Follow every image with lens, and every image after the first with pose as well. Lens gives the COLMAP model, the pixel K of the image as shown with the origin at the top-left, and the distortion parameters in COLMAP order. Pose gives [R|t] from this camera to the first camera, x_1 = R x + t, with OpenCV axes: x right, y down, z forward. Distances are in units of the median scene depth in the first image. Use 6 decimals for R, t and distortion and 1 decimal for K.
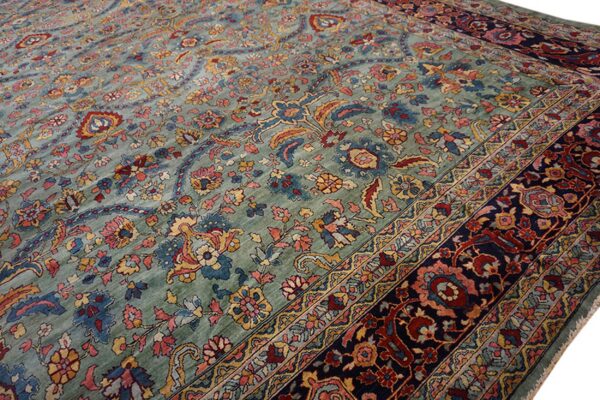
lens RADIAL K [[399.6, 0, 300.0], [0, 399.6, 200.0], [0, 0, 1]] dist [-0.046562, 0.037146]
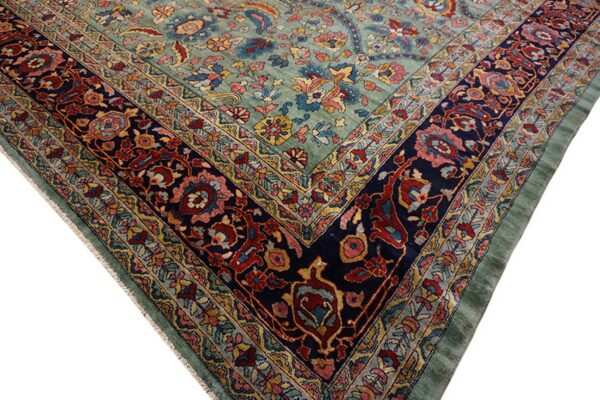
lens RADIAL K [[399.6, 0, 300.0], [0, 399.6, 200.0], [0, 0, 1]] dist [-0.046562, 0.037146]
pose [[0.163216, 0.861487, -0.480833, 1.130401], [-0.787510, 0.407340, 0.462497, -0.646021], [0.594297, 0.303174, 0.744914, 0.504333]]
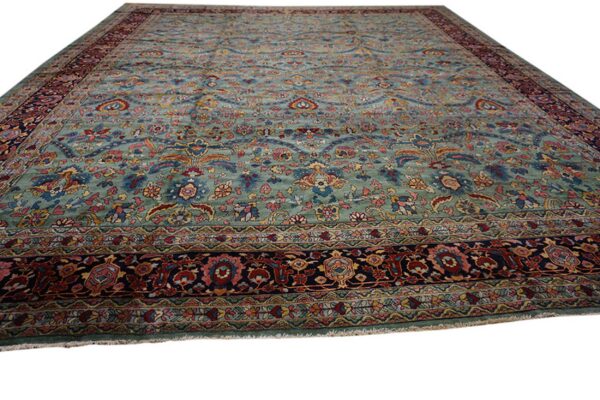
lens RADIAL K [[399.6, 0, 300.0], [0, 399.6, 200.0], [0, 0, 1]] dist [-0.046562, 0.037146]
pose [[0.813080, 0.429794, -0.392655, 0.295865], [-0.495323, 0.865135, -0.078715, 0.306876], [0.305869, 0.258492, 0.916311, -0.387927]]
